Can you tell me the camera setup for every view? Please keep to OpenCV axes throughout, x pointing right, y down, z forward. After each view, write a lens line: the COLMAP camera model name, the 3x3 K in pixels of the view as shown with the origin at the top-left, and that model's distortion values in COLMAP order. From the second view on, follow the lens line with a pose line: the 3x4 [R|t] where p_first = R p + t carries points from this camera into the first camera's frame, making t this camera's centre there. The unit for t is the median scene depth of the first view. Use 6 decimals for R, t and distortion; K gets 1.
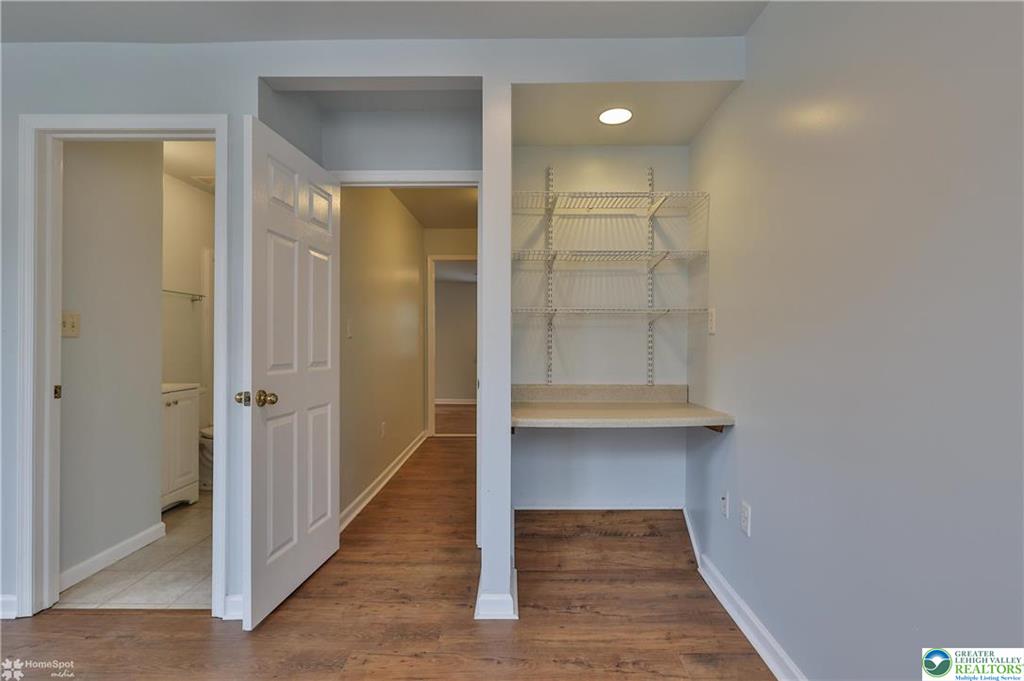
lens RADIAL K [[507.9, 0, 512.0], [0, 507.9, 340.5], [0, 0, 1]] dist [-0.001350, 0.000096]
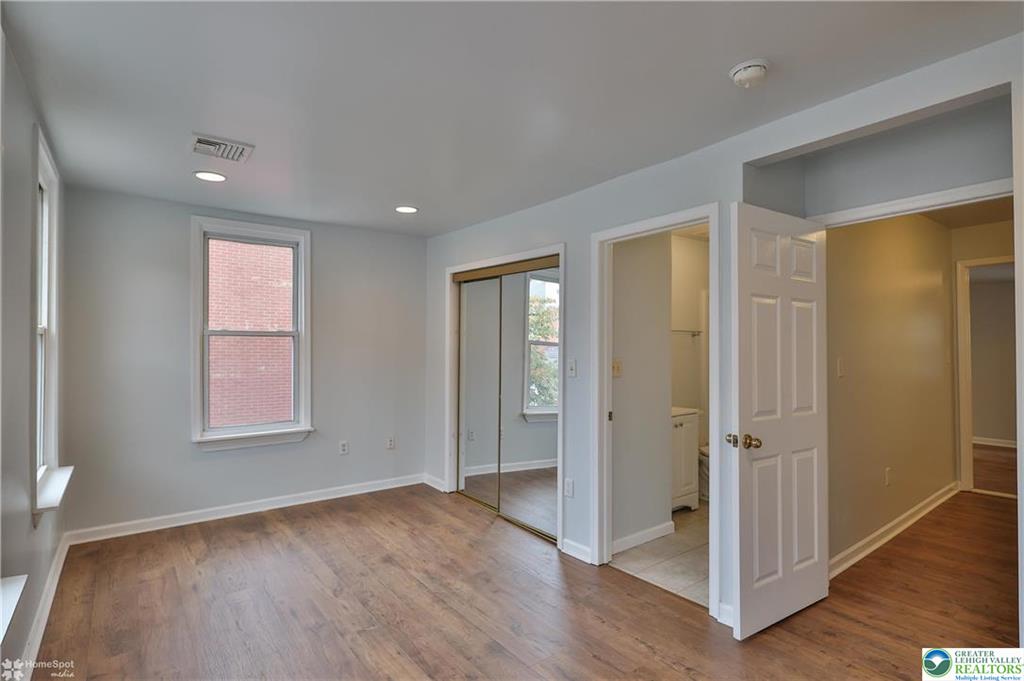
lens RADIAL K [[507.9, 0, 512.0], [0, 507.9, 340.5], [0, 0, 1]] dist [-0.001350, 0.000096]
pose [[0.619520, -0.014978, -0.784838, 0.062721], [-0.001239, 0.999798, -0.020059, -0.067935], [0.784980, 0.013400, 0.619376, -0.103065]]
